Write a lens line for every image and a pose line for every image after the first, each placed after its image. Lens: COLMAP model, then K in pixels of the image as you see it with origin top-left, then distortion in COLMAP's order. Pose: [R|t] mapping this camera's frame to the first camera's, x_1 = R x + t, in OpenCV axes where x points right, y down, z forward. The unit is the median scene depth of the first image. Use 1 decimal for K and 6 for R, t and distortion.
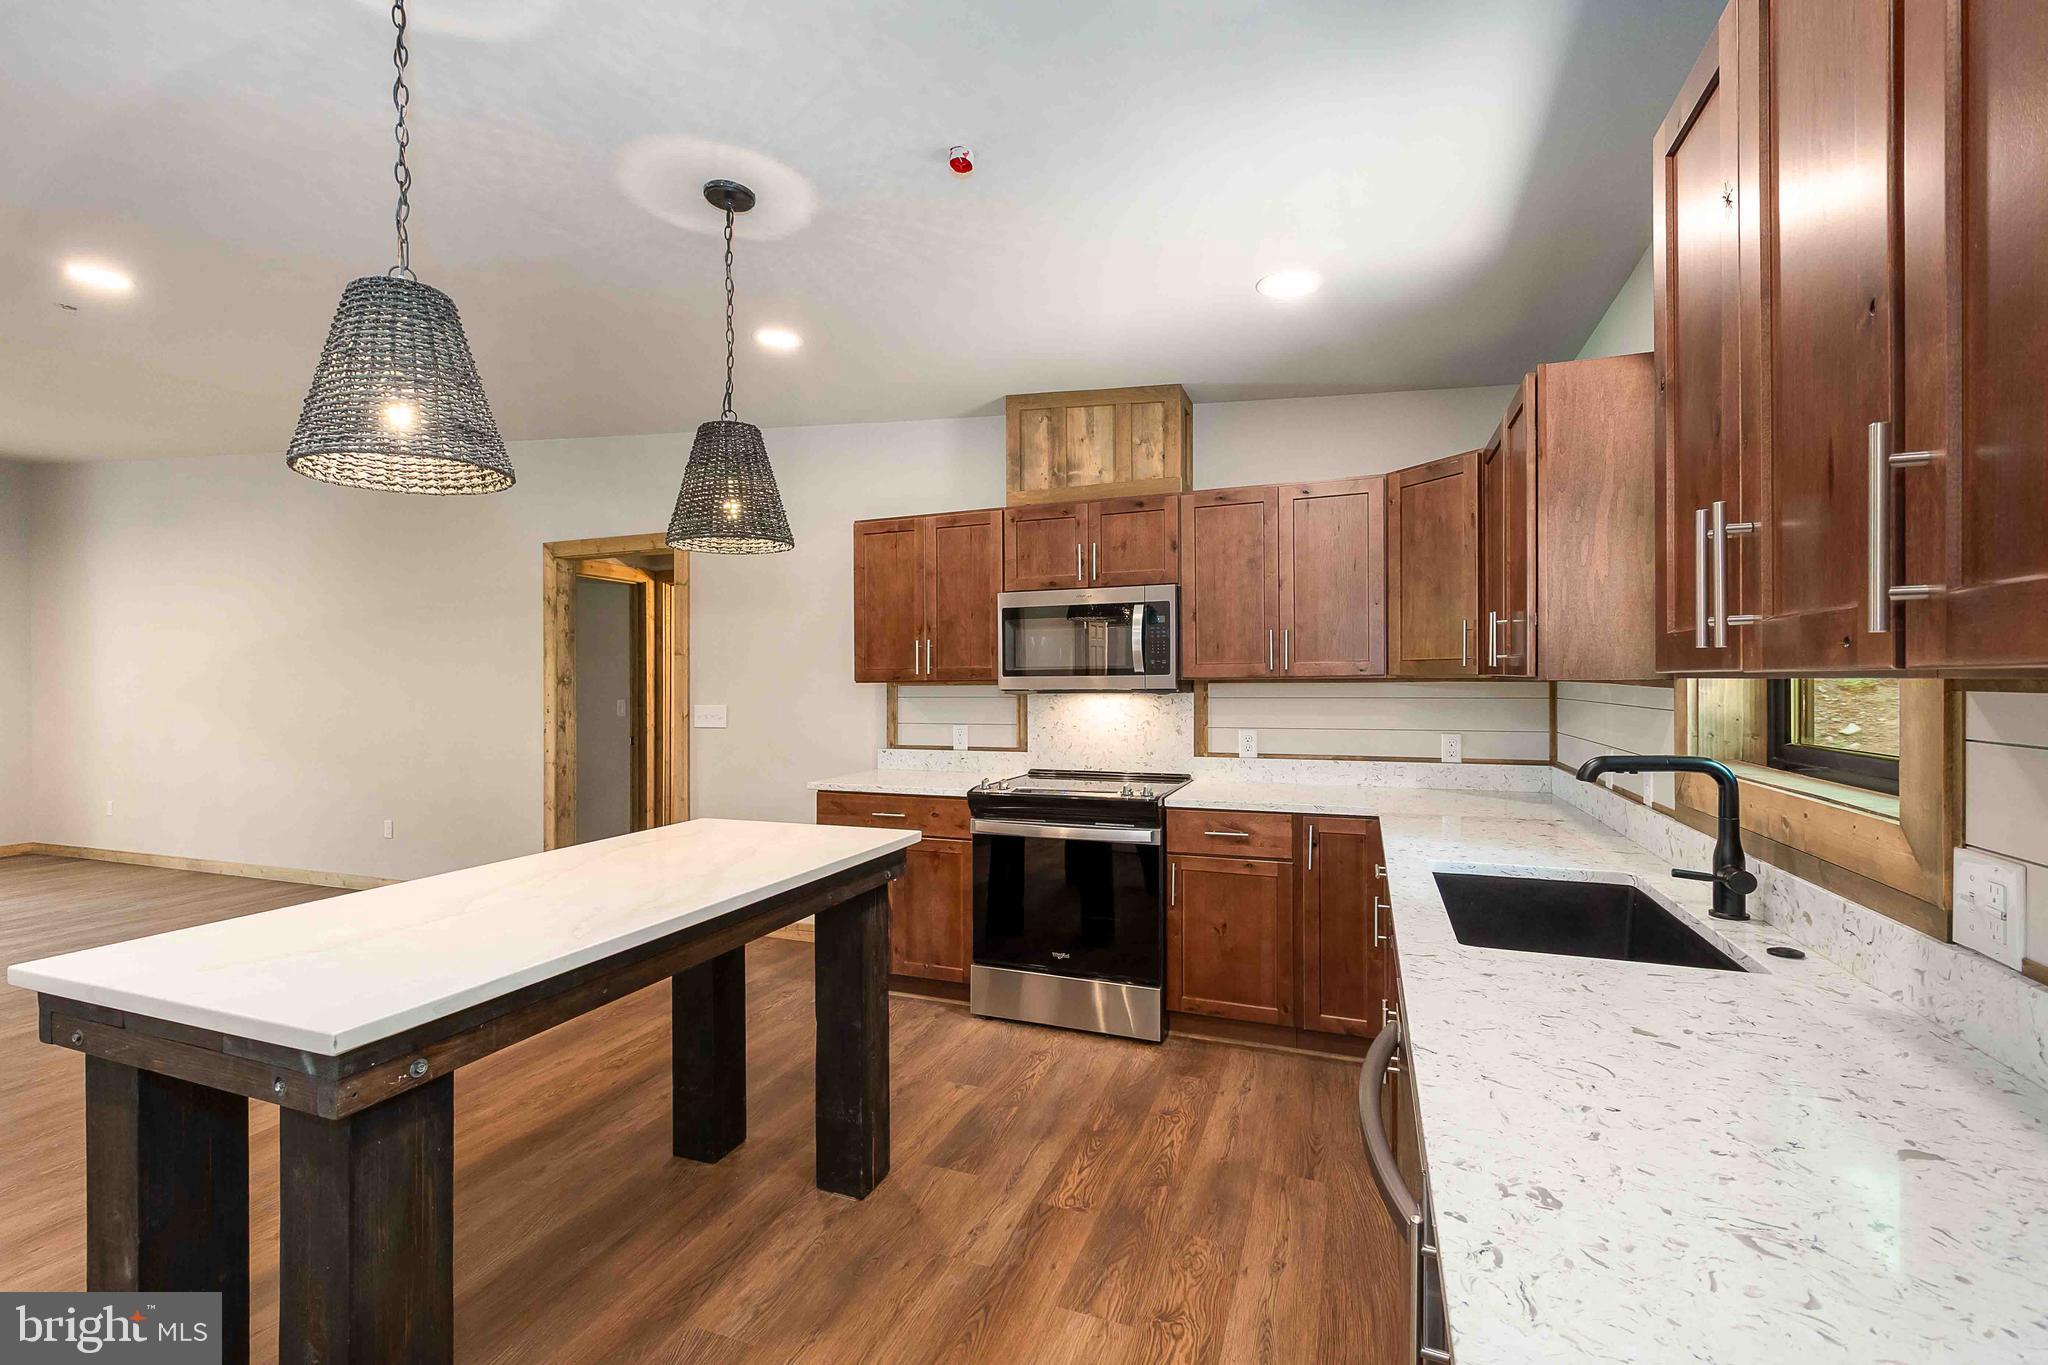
lens RADIAL K [[895.9, 0, 1000.1], [0, 895.9, 683.4], [0, 0, 1]] dist [0.015656, -0.005491]
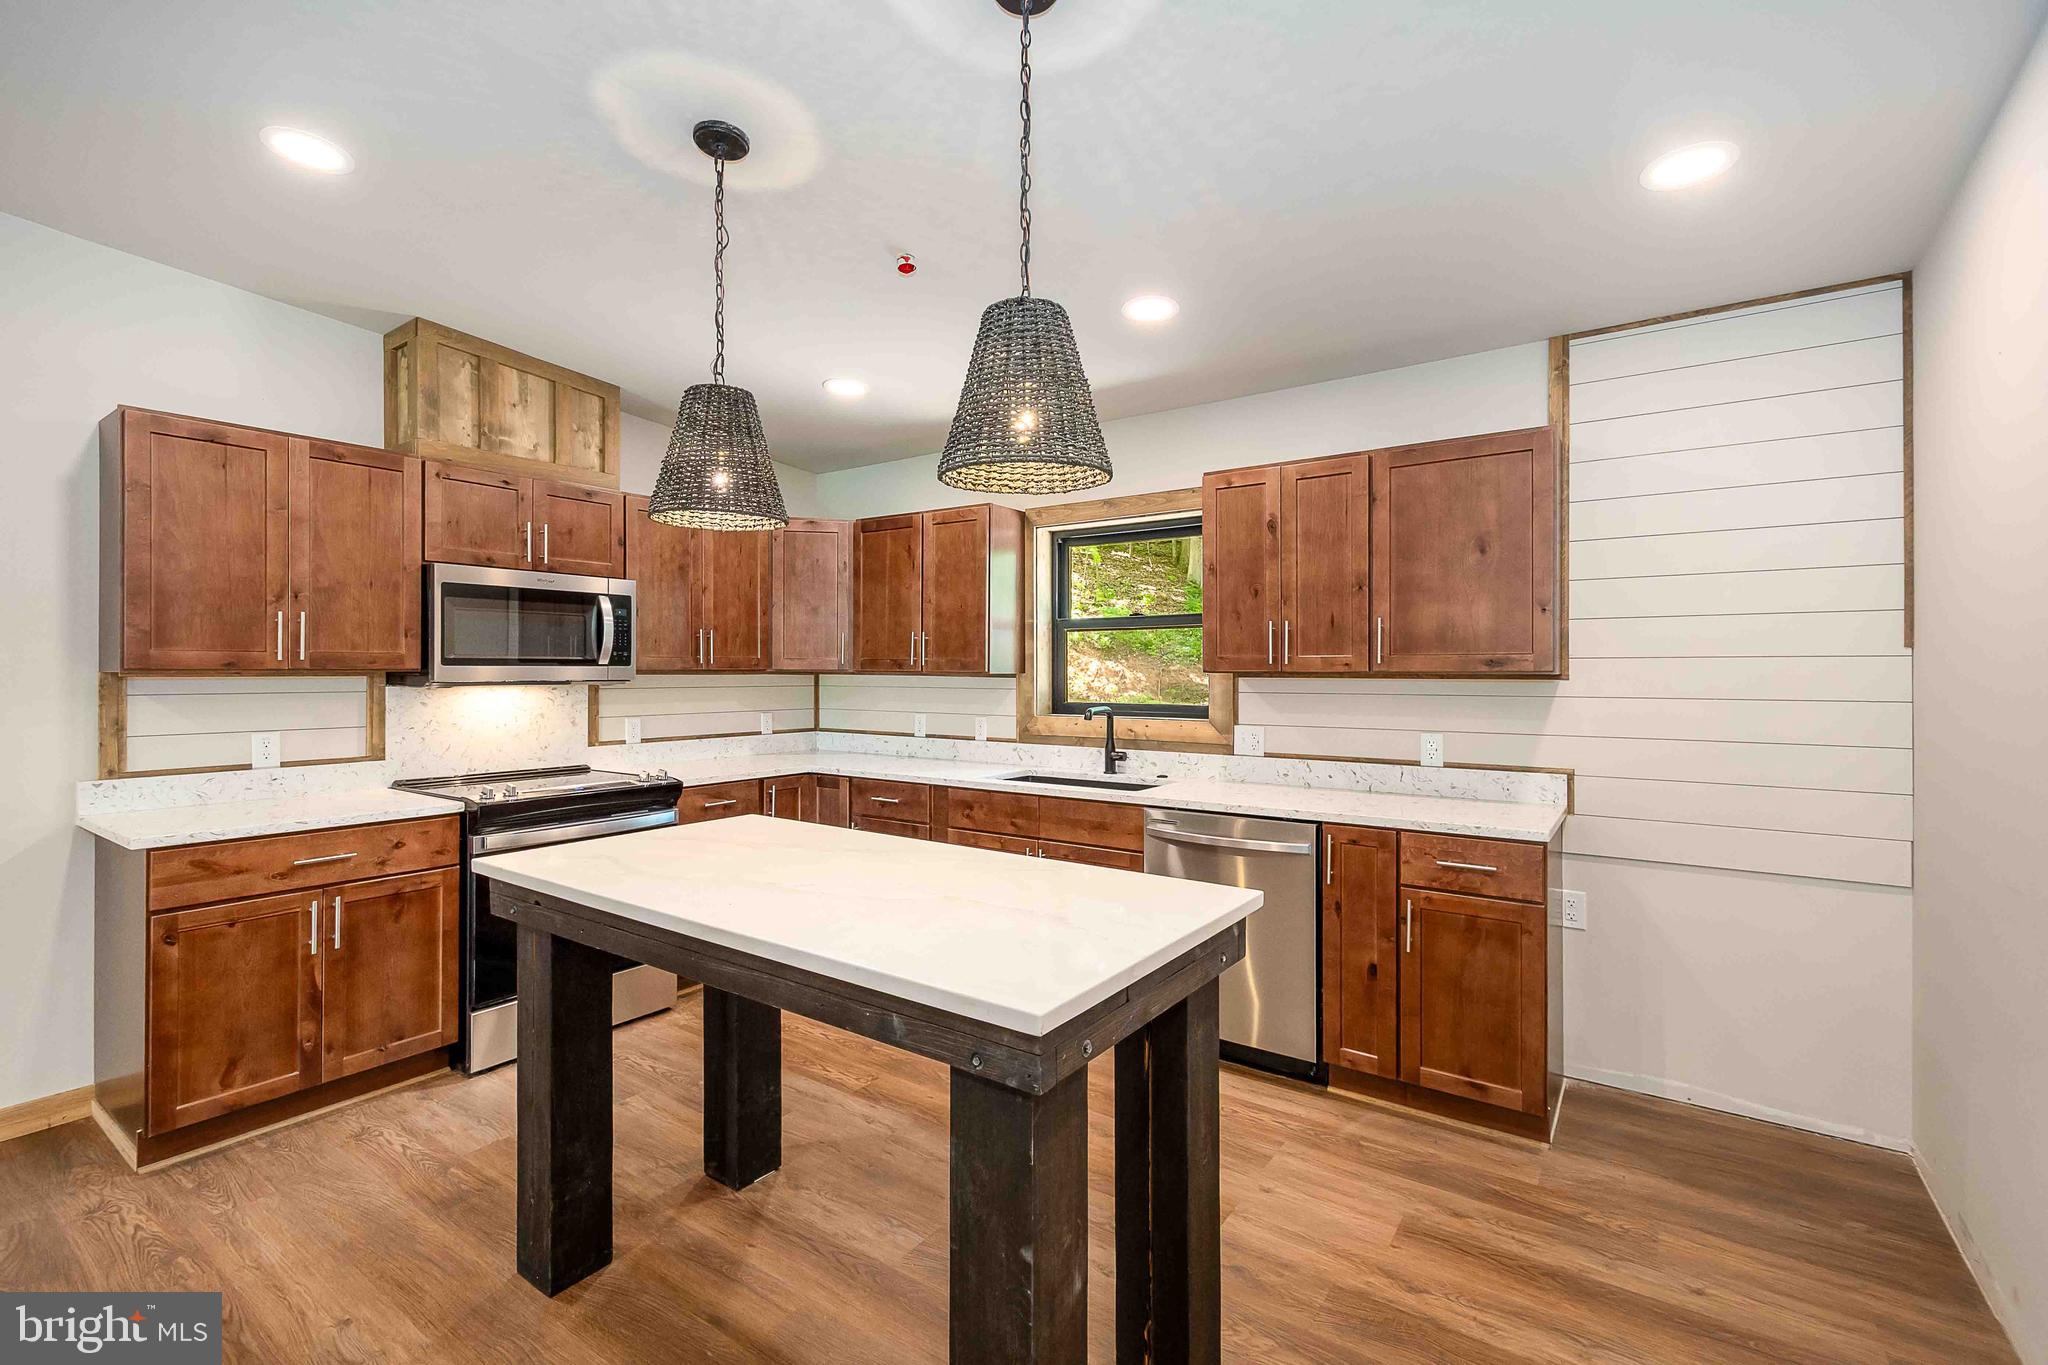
lens RADIAL K [[895.9, 0, 1006.5], [0, 895.9, 674.2], [0, 0, 1]] dist [0.015656, -0.005491]
pose [[0.242977, 0.004779, 0.970020, -0.696312], [-0.001420, 0.999989, -0.004571, 0.003560], [-0.970031, -0.000266, 0.242981, 0.308804]]
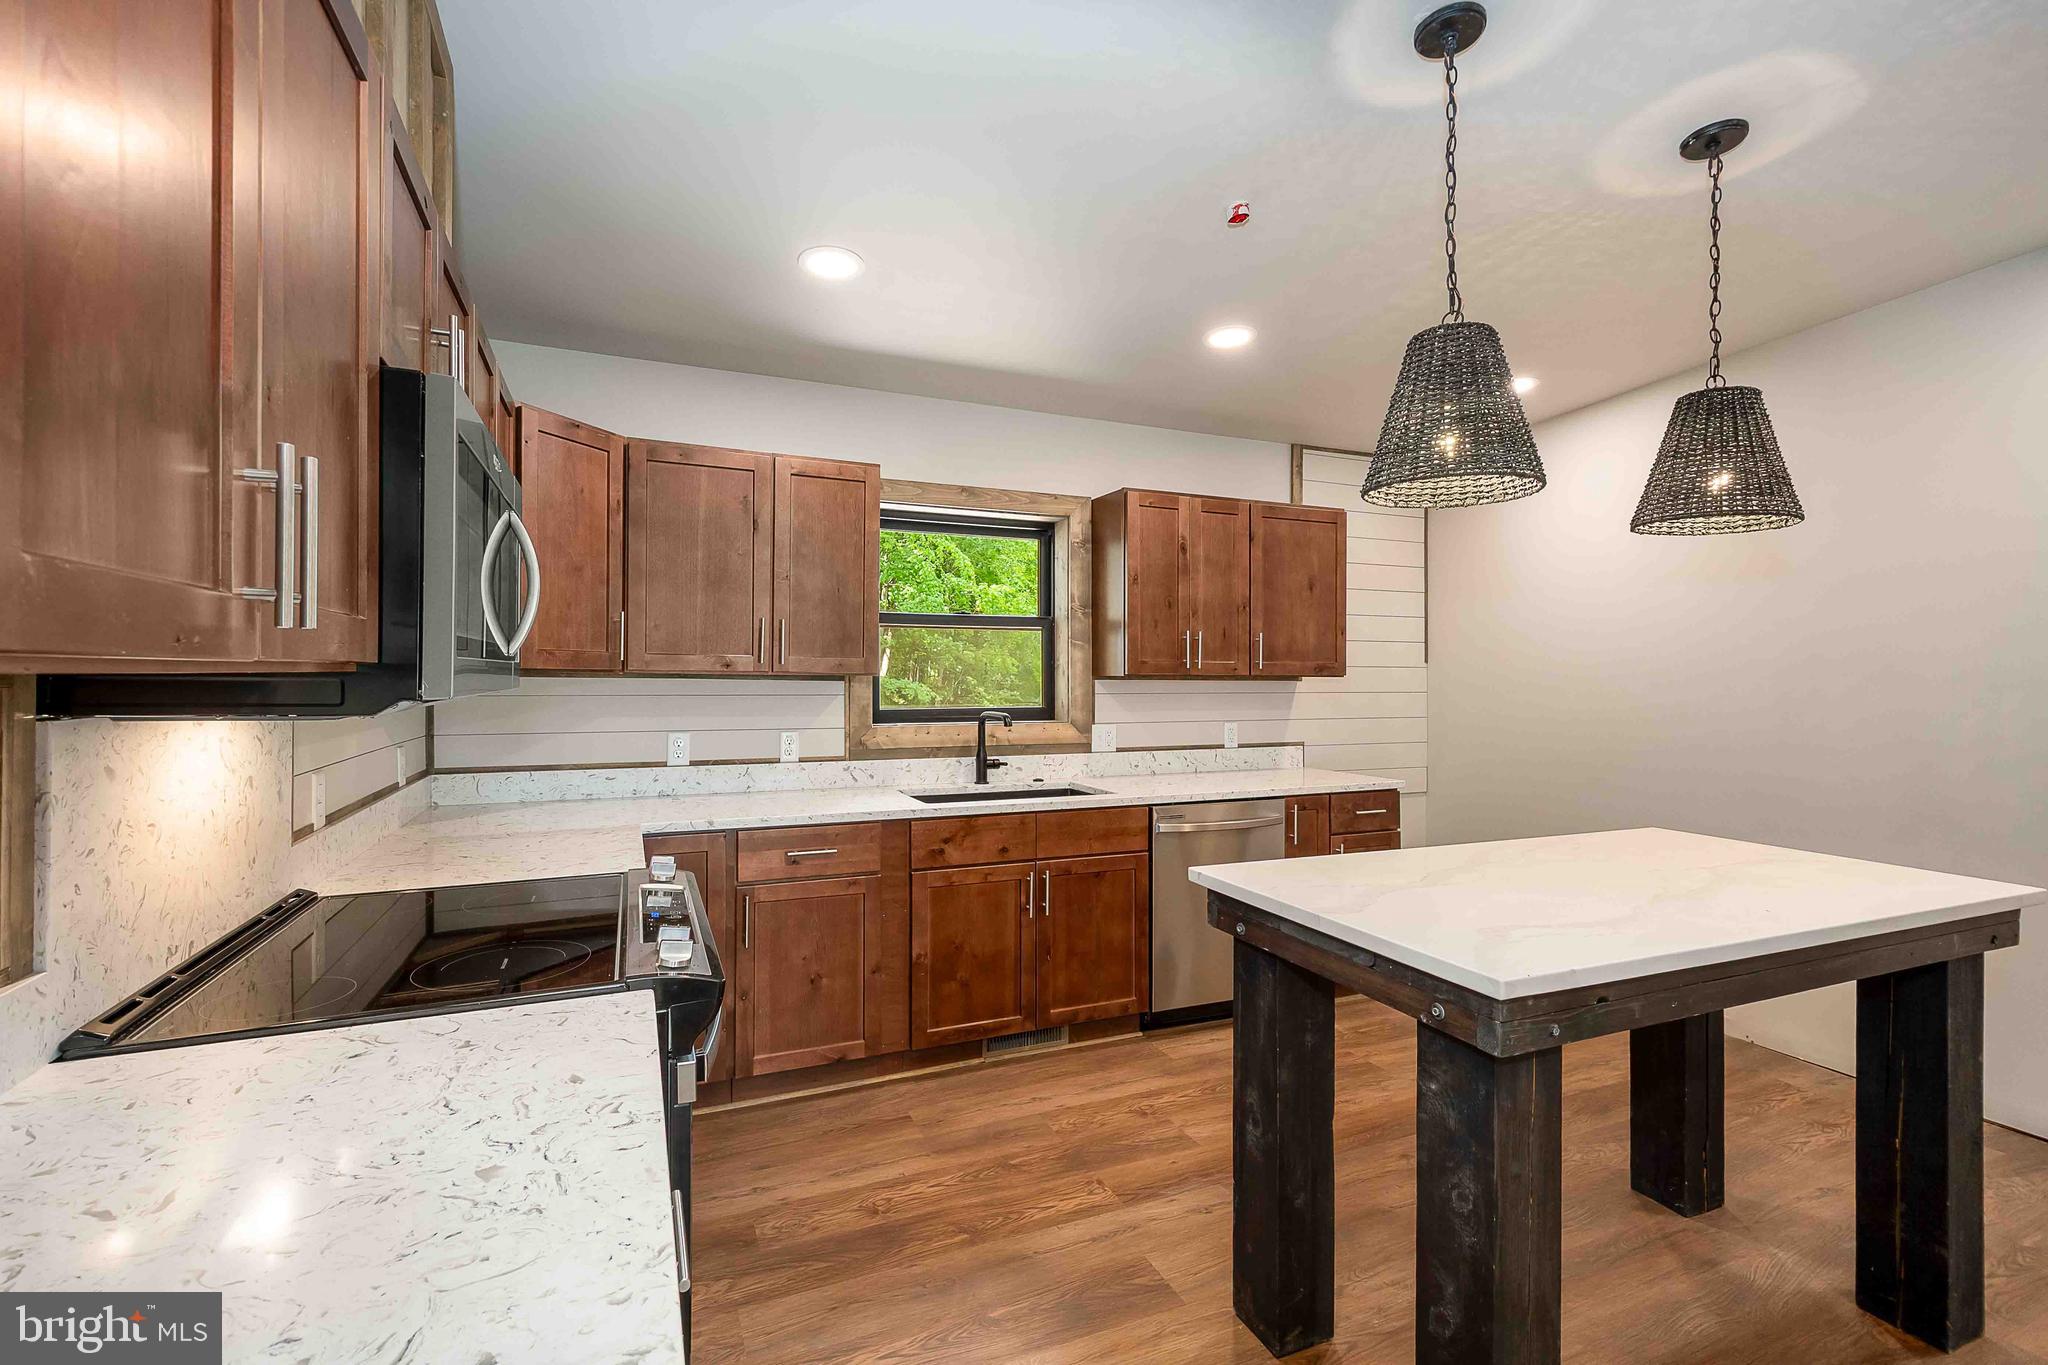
lens RADIAL K [[895.9, 0, 995.9], [0, 895.9, 677.2], [0, 0, 1]] dist [0.015656, -0.005491]
pose [[-0.699206, 0.001218, 0.714919, -0.353719], [0.001026, 0.999999, -0.000700, -0.000184], [-0.714920, 0.000244, -0.699207, 1.120710]]
